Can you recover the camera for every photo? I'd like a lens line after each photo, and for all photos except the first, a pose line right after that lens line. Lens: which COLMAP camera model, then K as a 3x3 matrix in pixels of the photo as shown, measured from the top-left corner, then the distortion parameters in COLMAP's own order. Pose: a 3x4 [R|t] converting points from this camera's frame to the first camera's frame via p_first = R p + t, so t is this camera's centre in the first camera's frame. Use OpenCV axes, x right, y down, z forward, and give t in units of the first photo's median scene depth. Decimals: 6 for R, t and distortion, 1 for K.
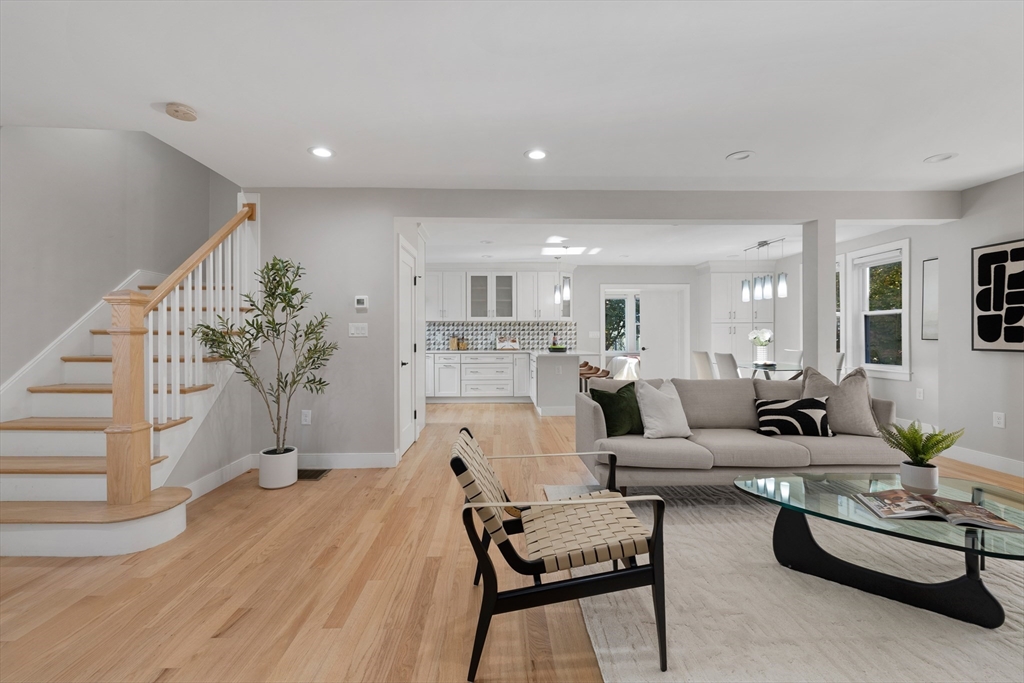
lens RADIAL K [[447.4, 0, 510.2], [0, 447.4, 336.5], [0, 0, 1]] dist [-0.000153, -0.000064]
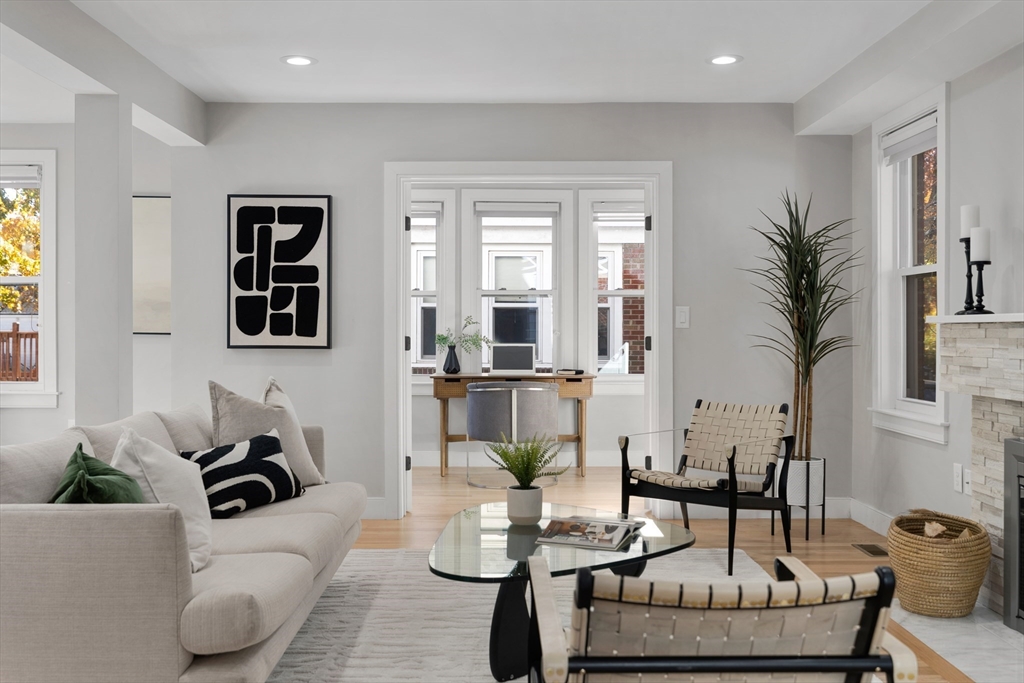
lens RADIAL K [[1027.5, 0, 511.5], [0, 1027.5, 340.0], [0, 0, 1]] dist [0.006270, 0.000000]
pose [[0.015995, -0.005667, 0.999856, -0.534977], [-0.000430, 0.999984, 0.005674, 0.010869], [-0.999872, -0.000520, 0.015993, 0.600500]]
